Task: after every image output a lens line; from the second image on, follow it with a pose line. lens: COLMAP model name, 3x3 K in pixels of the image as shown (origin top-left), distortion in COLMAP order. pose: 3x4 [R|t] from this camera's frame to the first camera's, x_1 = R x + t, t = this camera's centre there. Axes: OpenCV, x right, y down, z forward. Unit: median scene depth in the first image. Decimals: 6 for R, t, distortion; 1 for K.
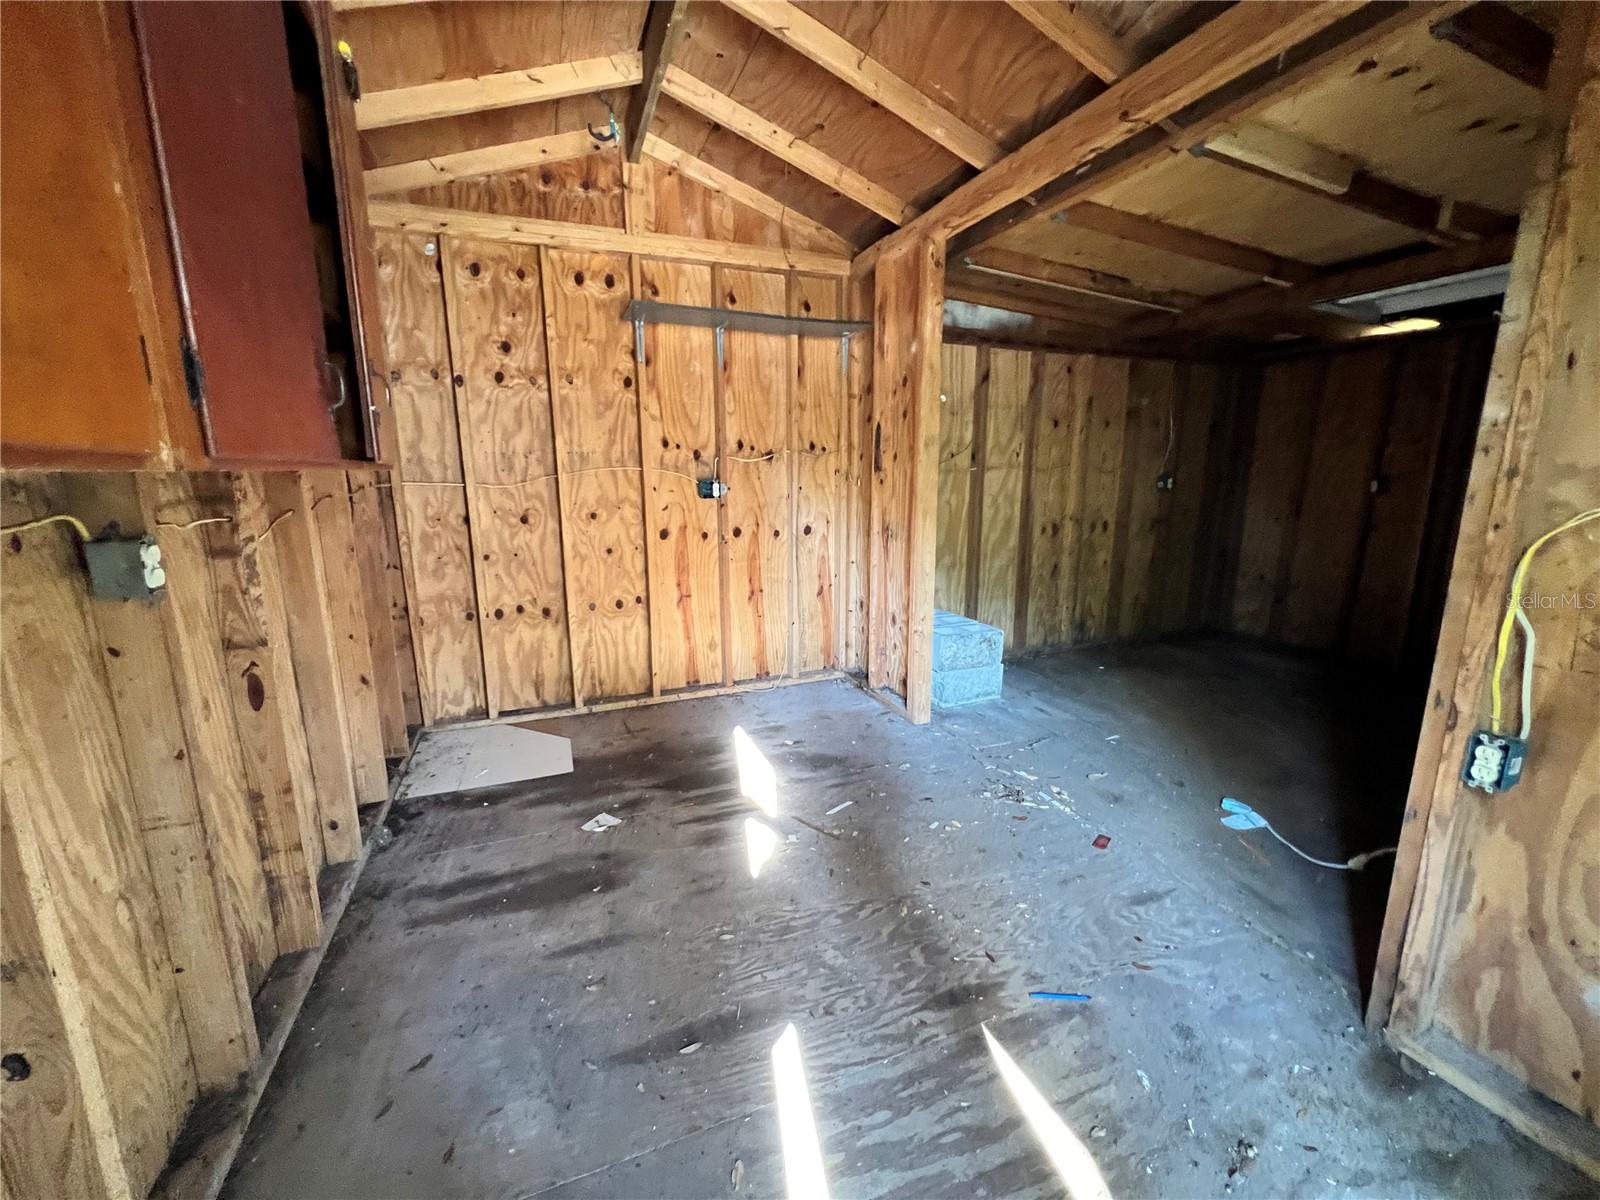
lens RADIAL K [[638.9, 0, 792.5], [0, 638.9, 596.0], [0, 0, 1]] dist [-0.001544, -0.000490]
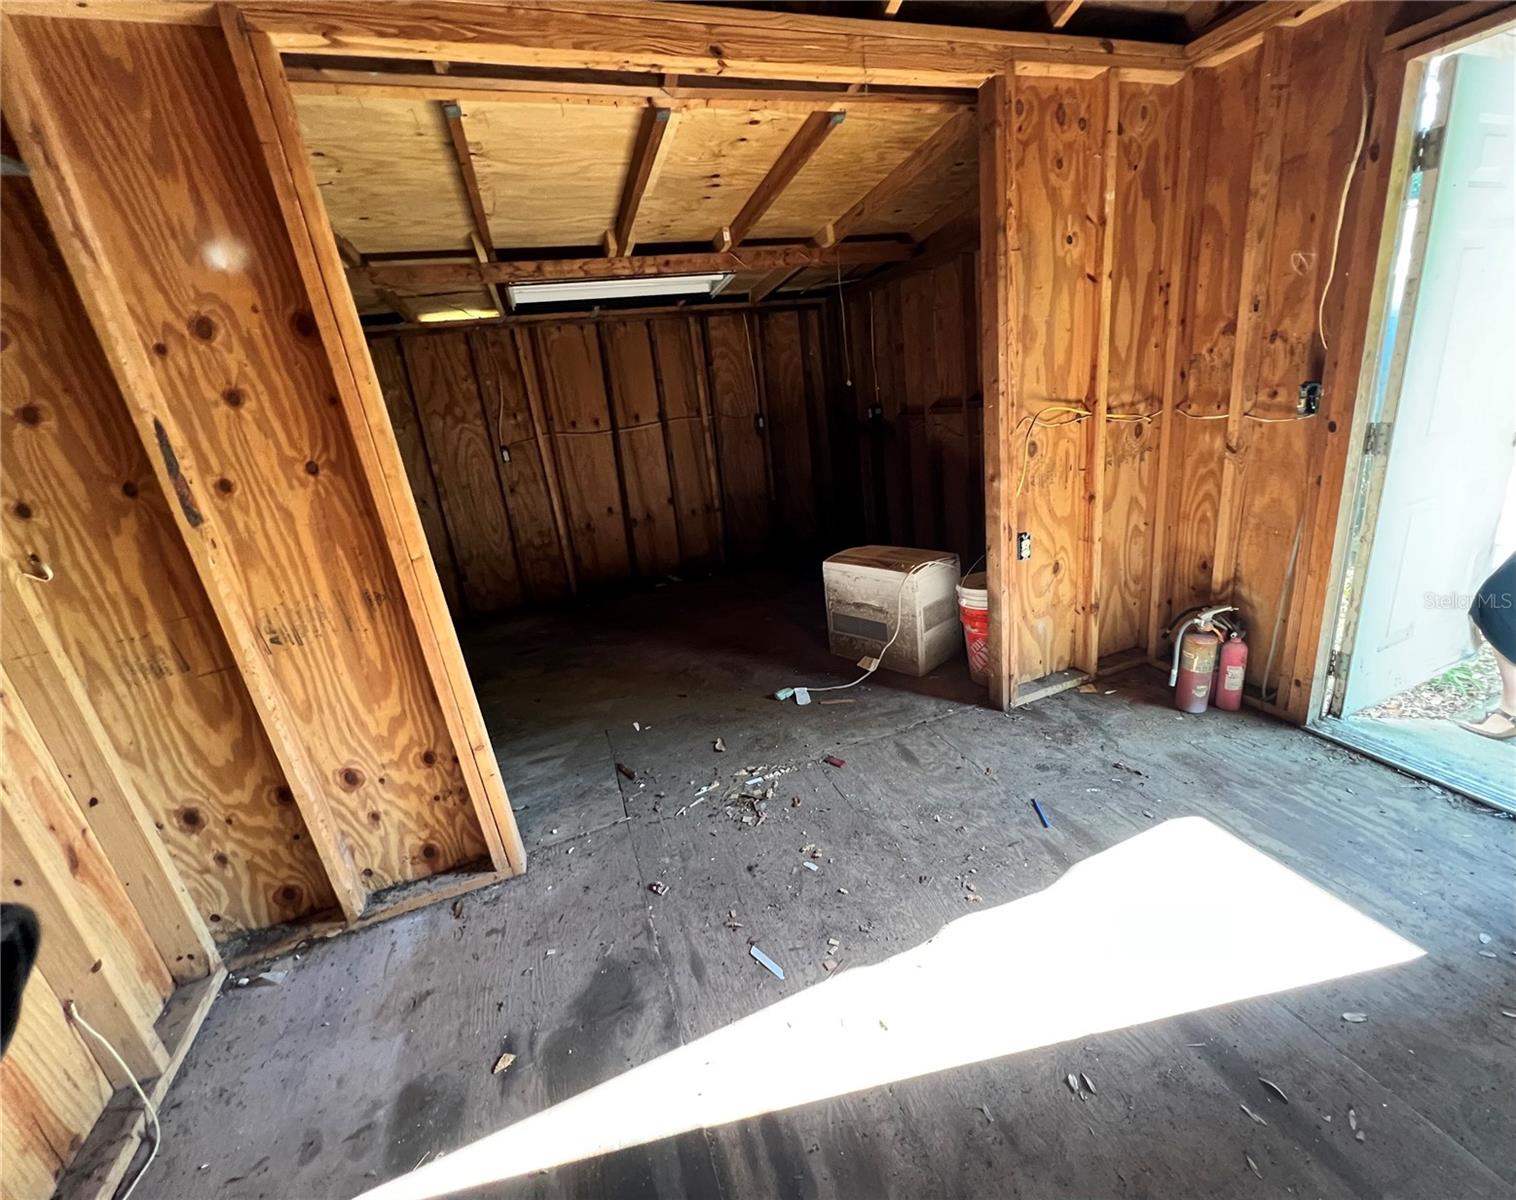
lens RADIAL K [[646.8, 0, 785.9], [0, 646.8, 594.9], [0, 0, 1]] dist [-0.000803, 0.000508]
pose [[-0.011678, -0.306466, 0.951810, -0.316860], [0.302951, 0.906052, 0.295449, -0.152875], [-0.952935, 0.291802, 0.082263, 0.554264]]
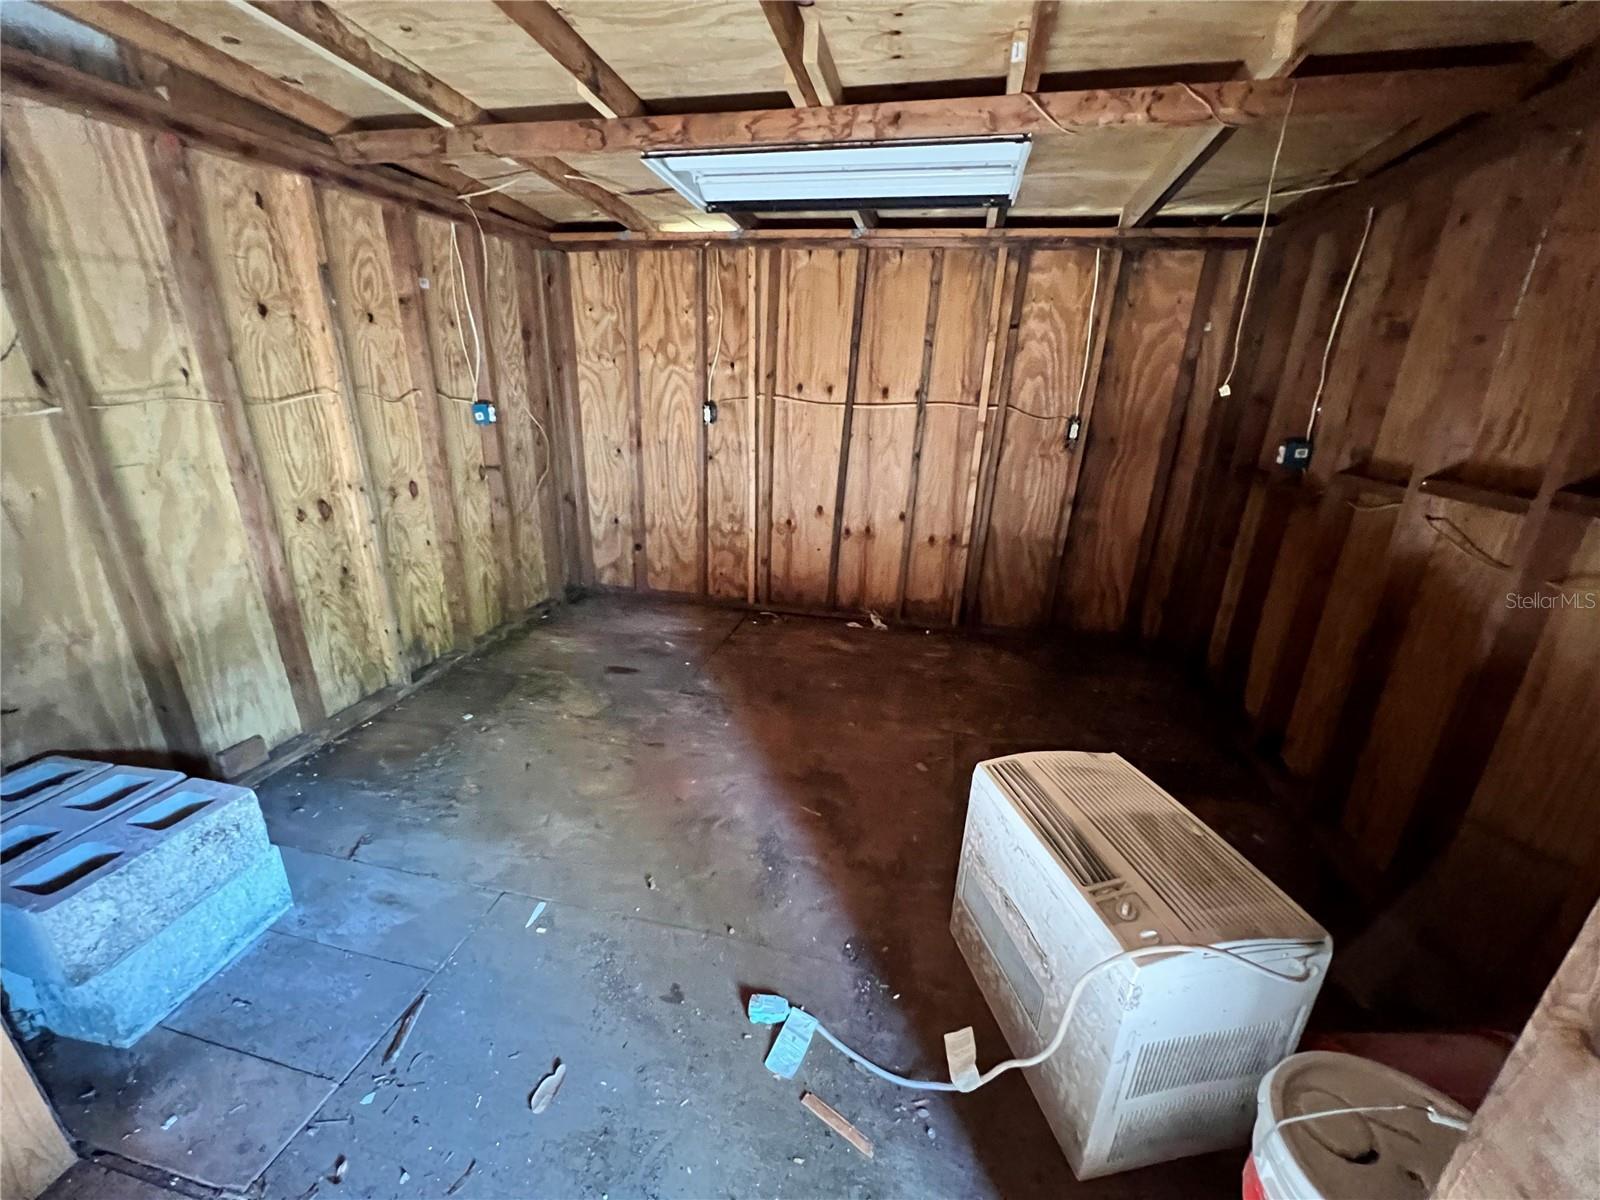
lens RADIAL K [[638.9, 0, 791.7], [0, 638.9, 592.9], [0, 0, 1]] dist [-0.001544, -0.000490]
pose [[0.553575, -0.262250, 0.790430, 0.218074], [0.138561, 0.964899, 0.223095, -0.125990], [-0.821191, -0.013977, 0.570482, 0.423894]]
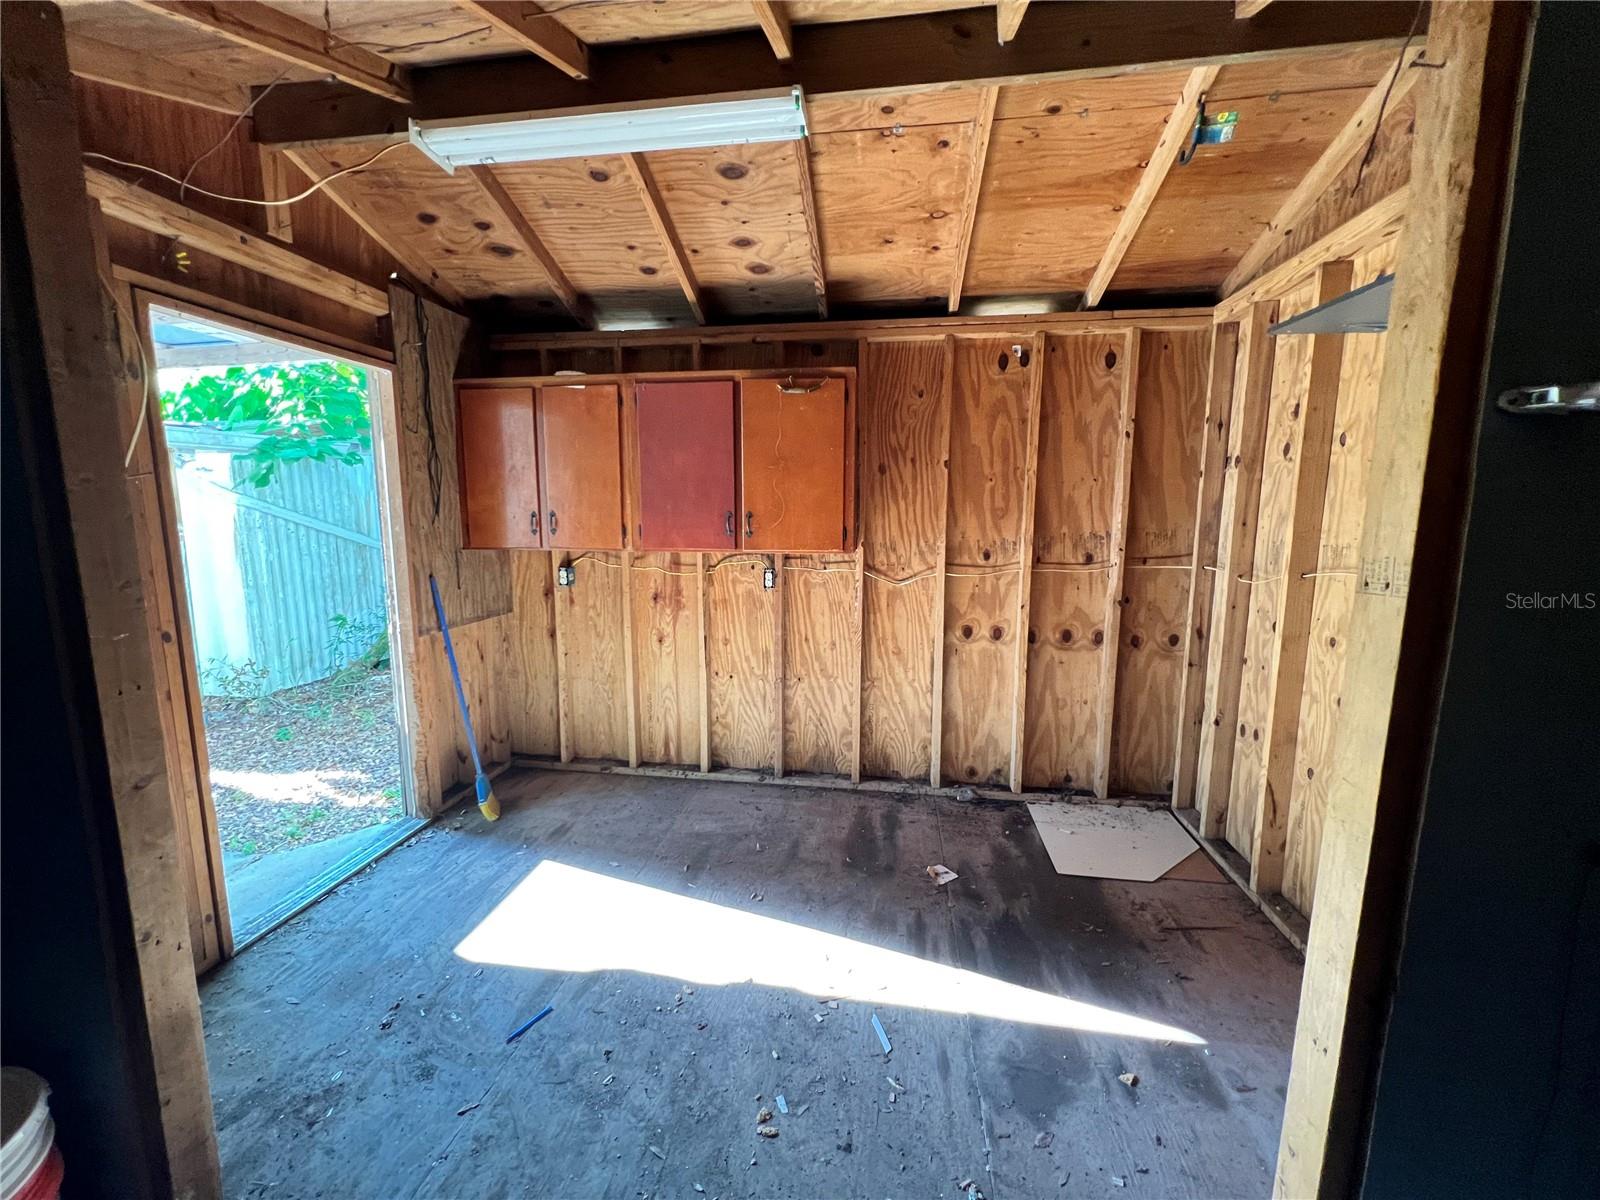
lens RADIAL K [[638.9, 0, 790.5], [0, 638.9, 599.0], [0, 0, 1]] dist [-0.001544, -0.000490]
pose [[-0.494096, 0.127510, -0.860006, 0.483241], [-0.170378, 0.955805, 0.239601, -0.215402], [0.852549, 0.264912, -0.450535, 0.761855]]
